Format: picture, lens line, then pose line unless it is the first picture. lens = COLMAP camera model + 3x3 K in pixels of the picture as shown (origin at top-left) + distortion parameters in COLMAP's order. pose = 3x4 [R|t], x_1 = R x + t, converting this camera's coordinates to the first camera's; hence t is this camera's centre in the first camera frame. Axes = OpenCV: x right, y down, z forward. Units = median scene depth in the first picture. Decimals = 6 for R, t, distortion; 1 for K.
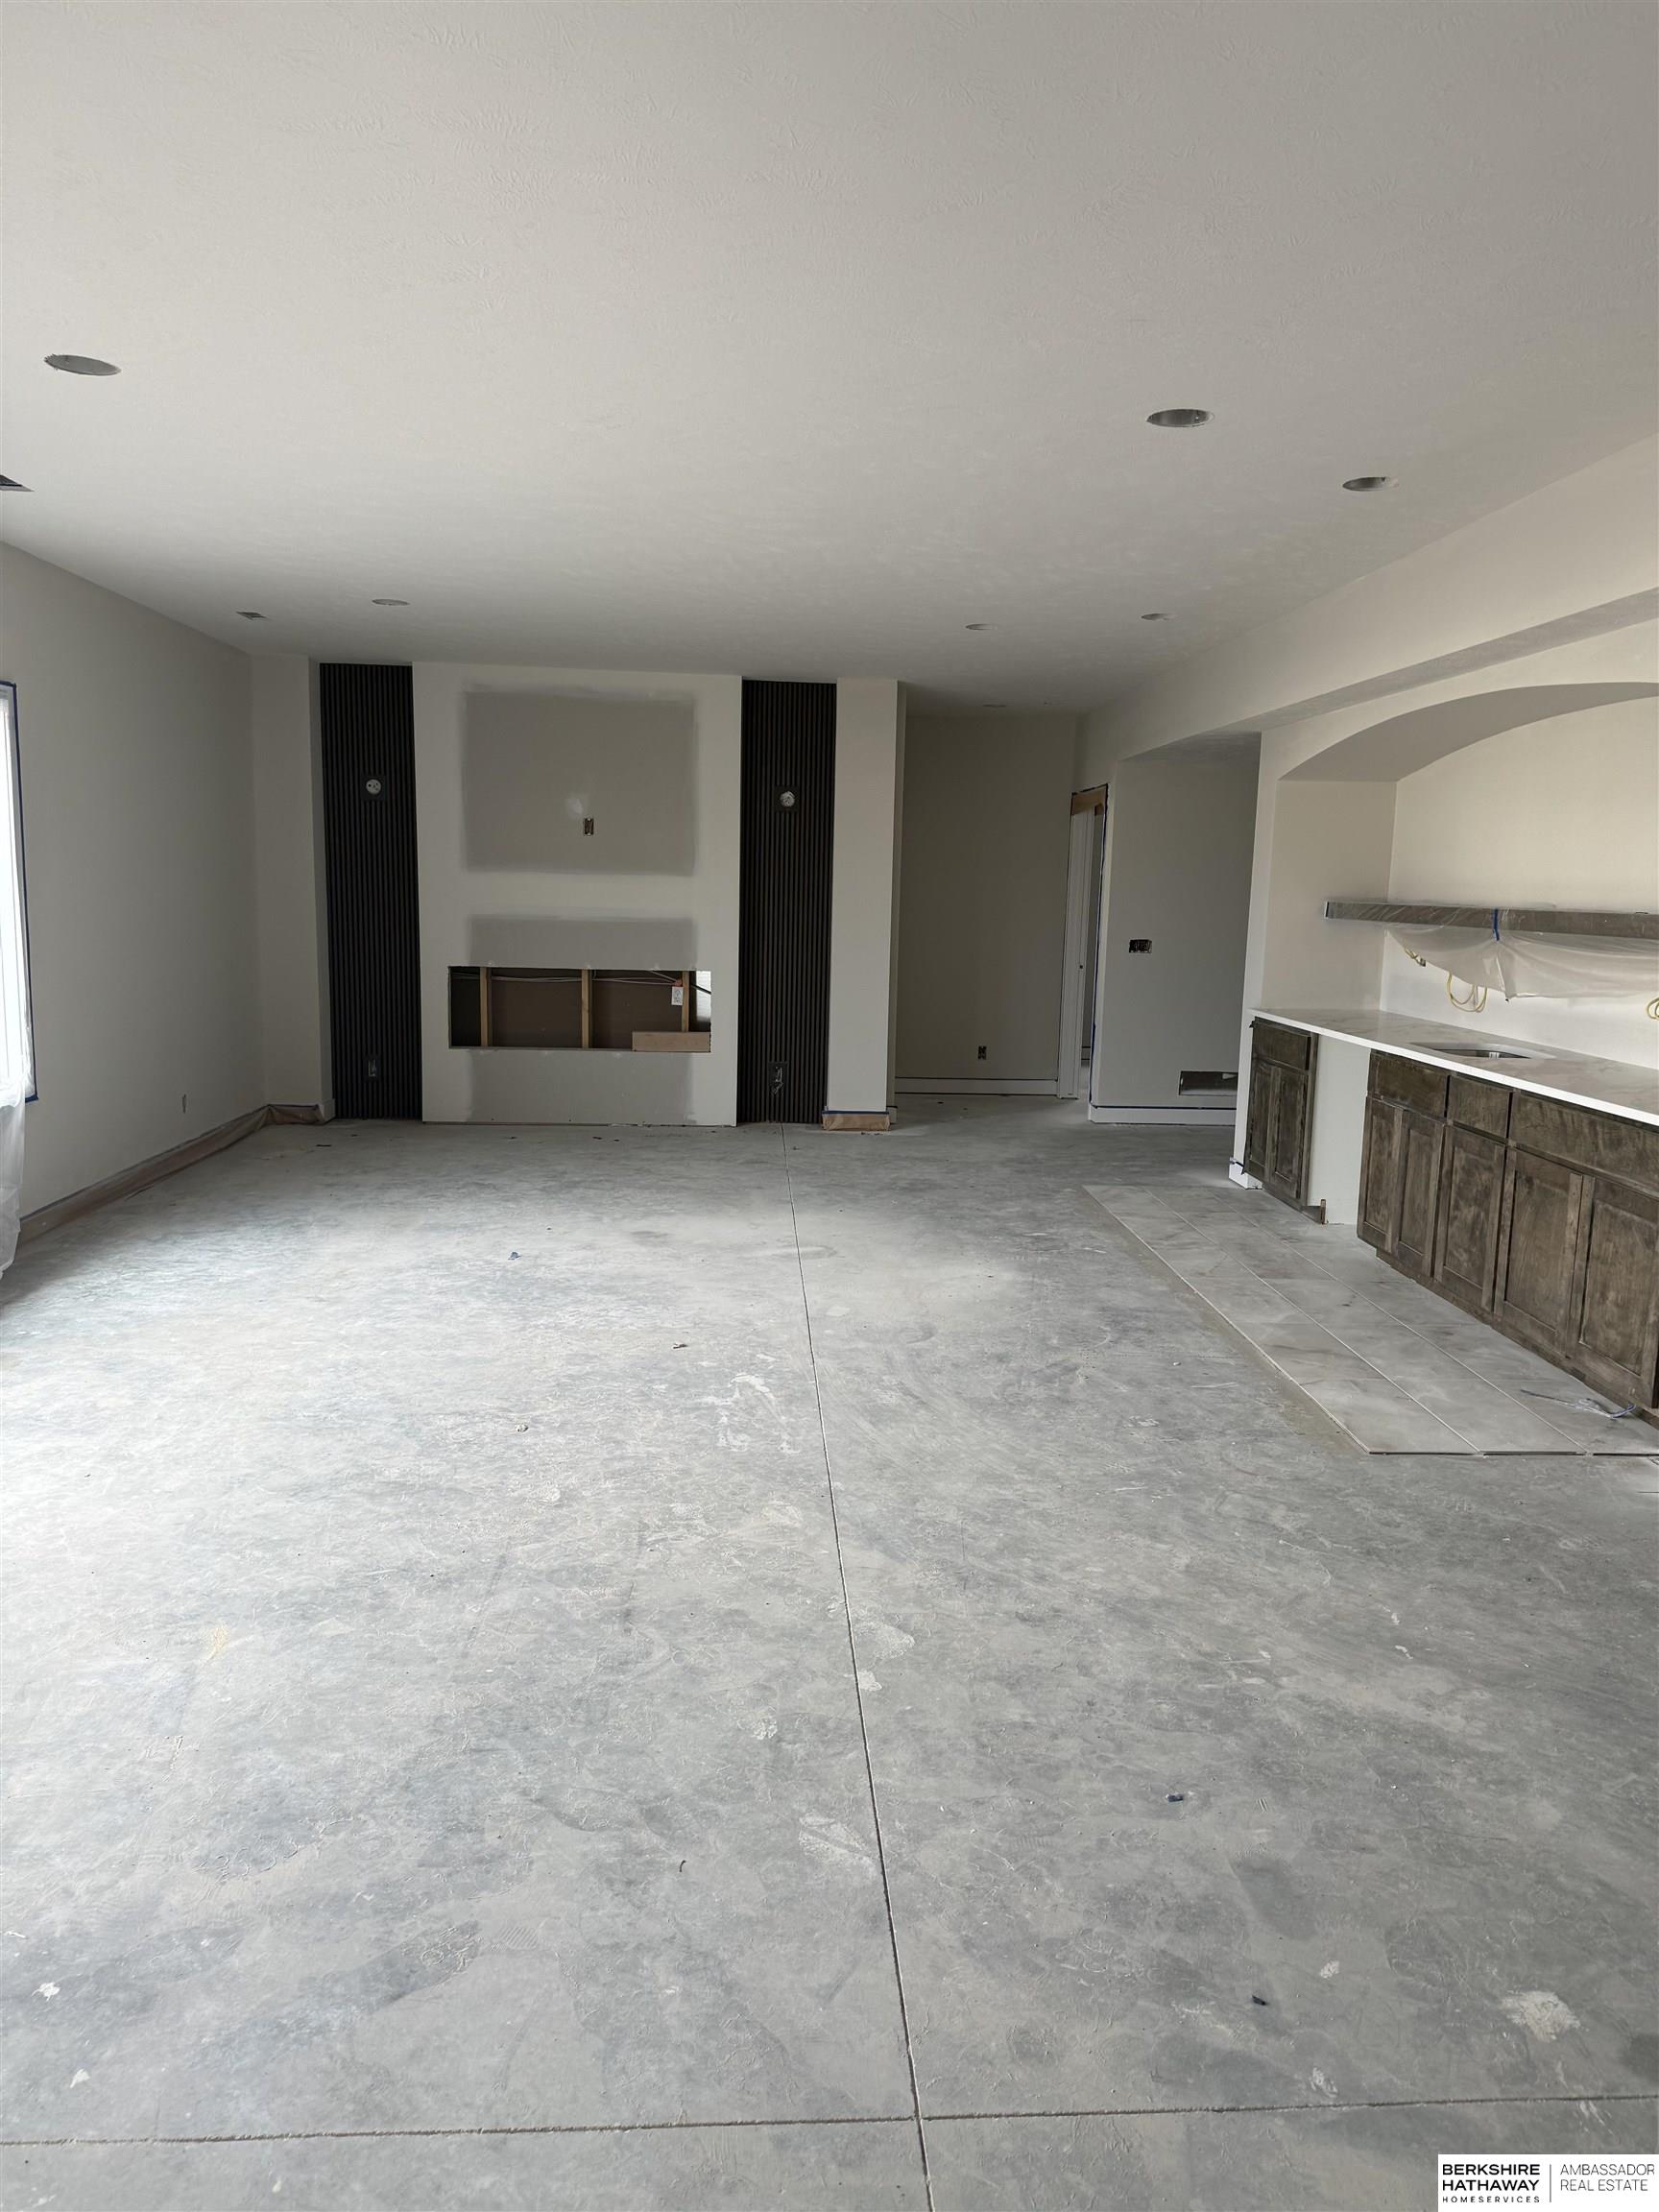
lens RADIAL K [[1587.2, 0, 829.5], [0, 1587.2, 1106.0], [0, 0, 1]] dist [0.039816, -0.086074]
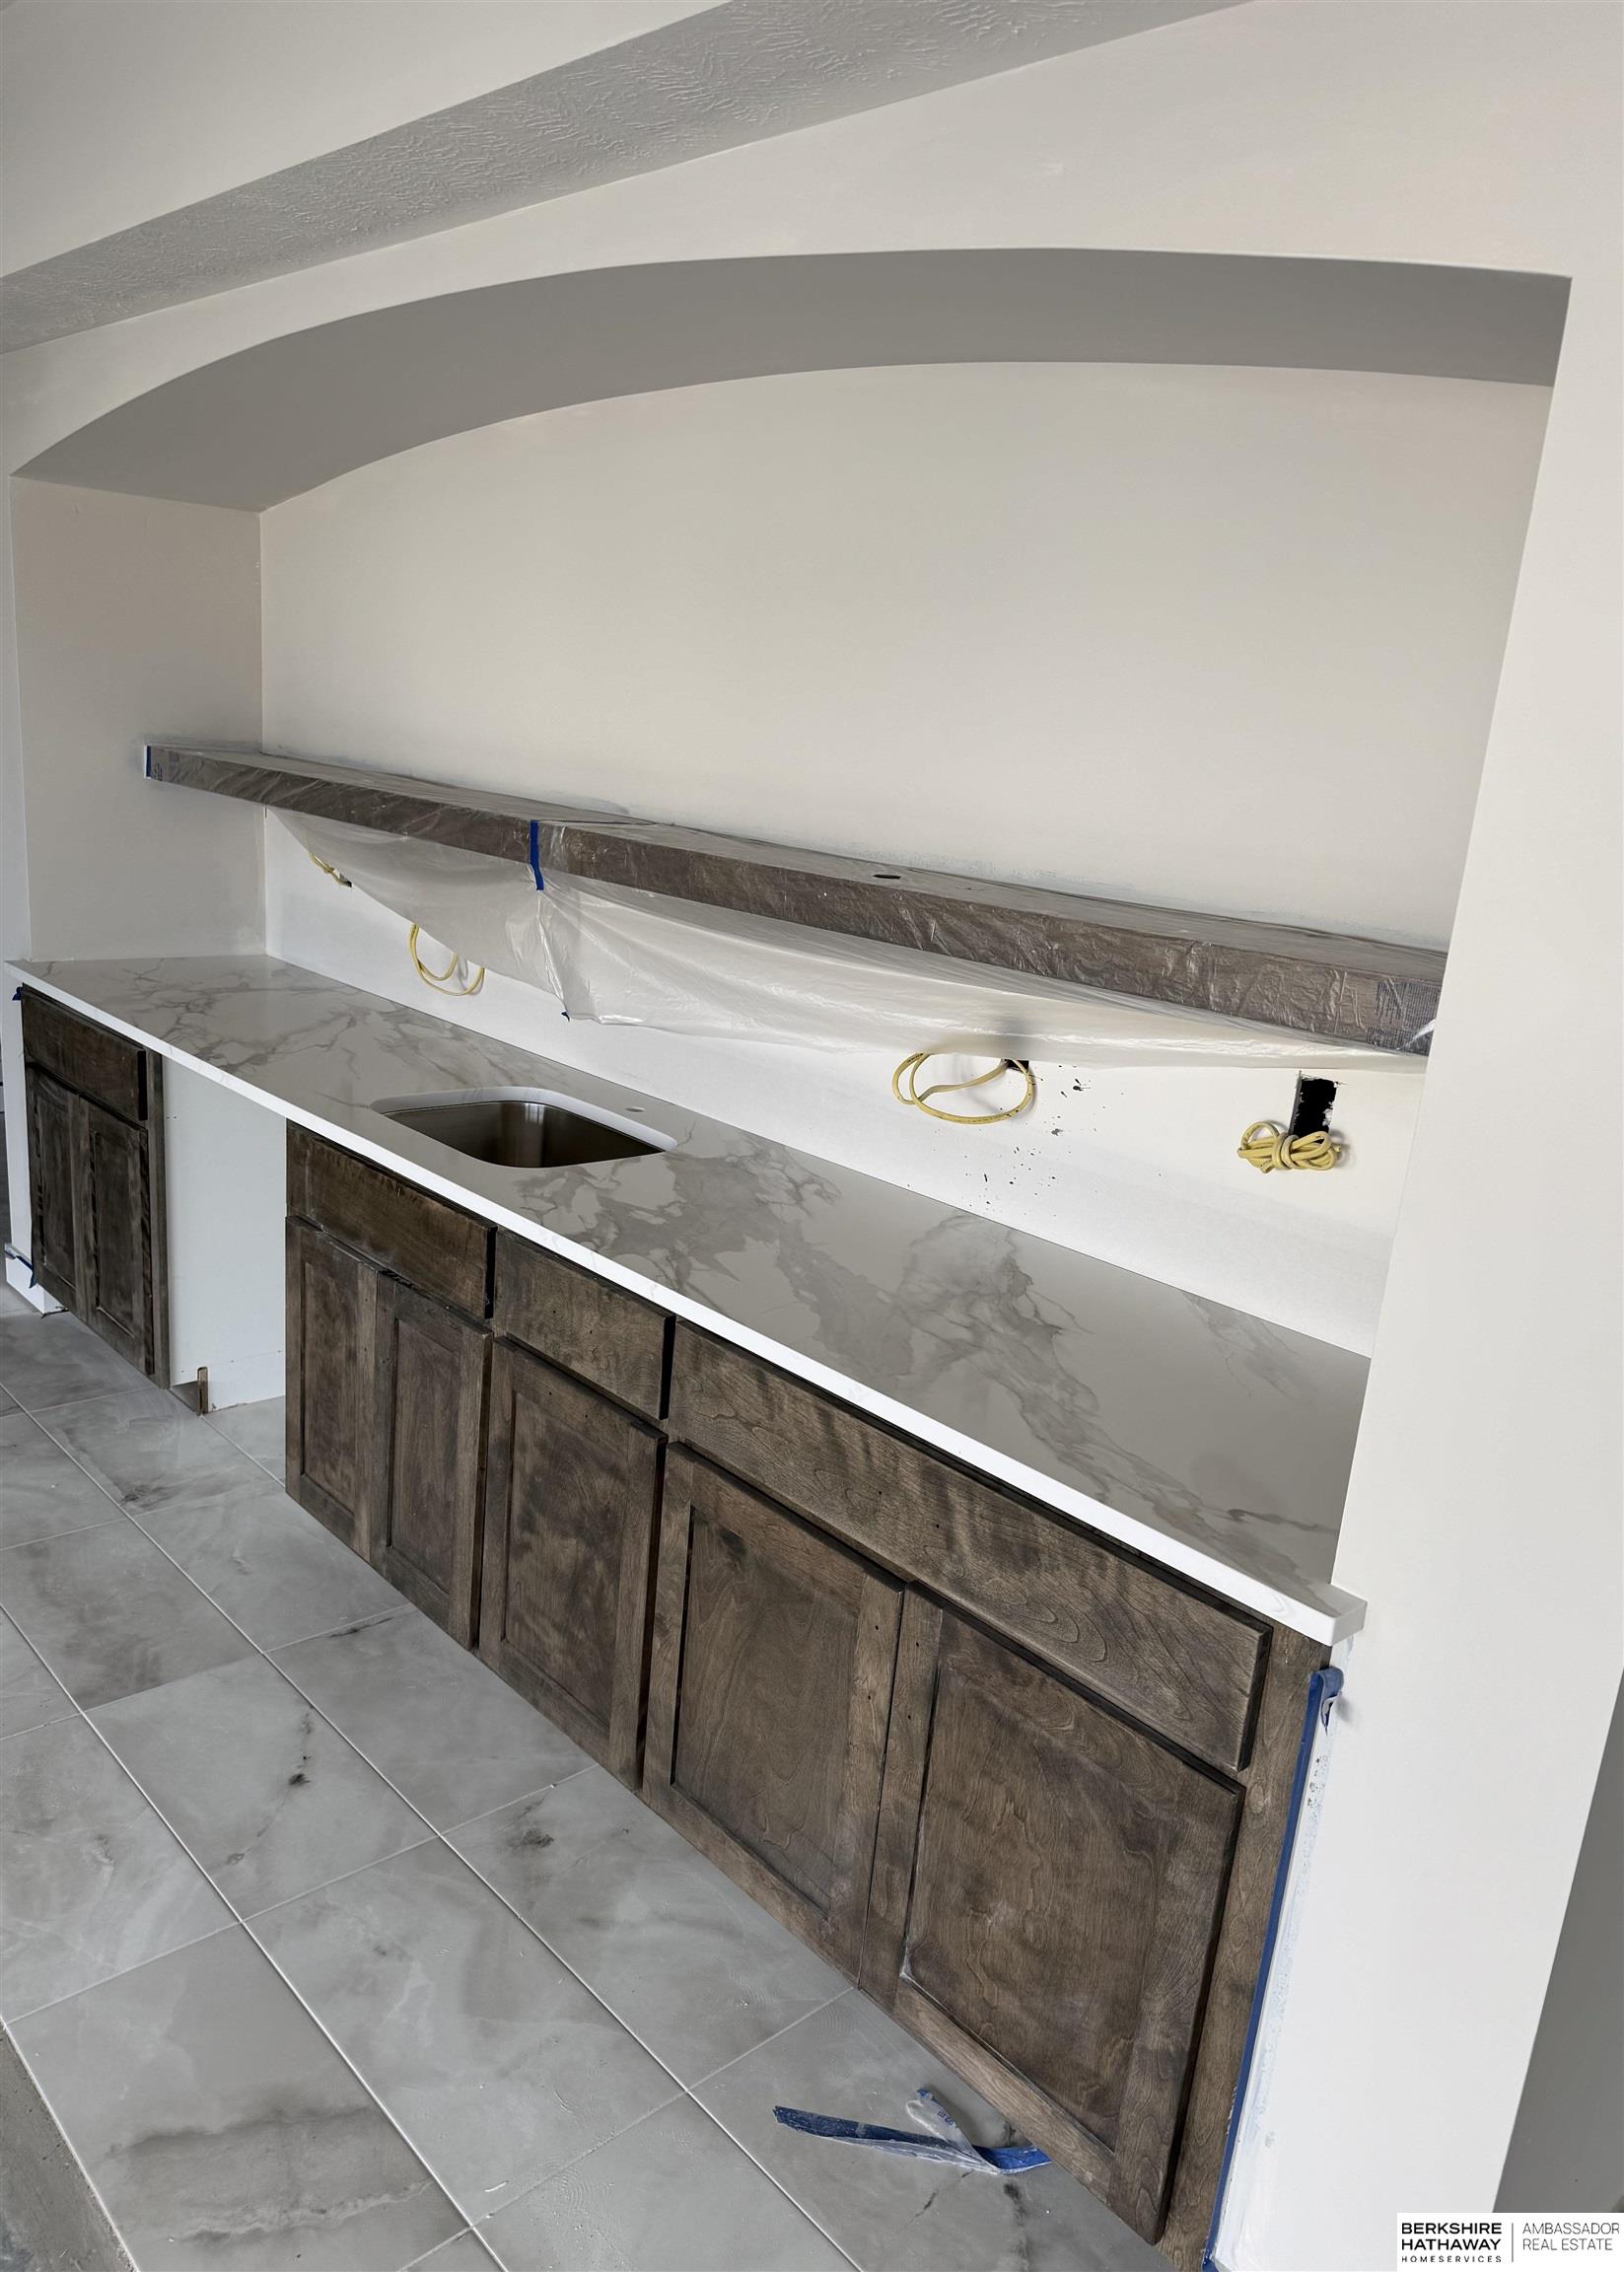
lens RADIAL K [[1654.2, 0, 806.7], [0, 1654.2, 1206.5], [0, 0, 1]] dist [0.141500, -0.269694]
pose [[0.784472, -0.133780, 0.605563, 0.173496], [0.024958, 0.982475, 0.184716, -0.103228], [-0.619662, -0.129791, 0.774063, 0.569274]]
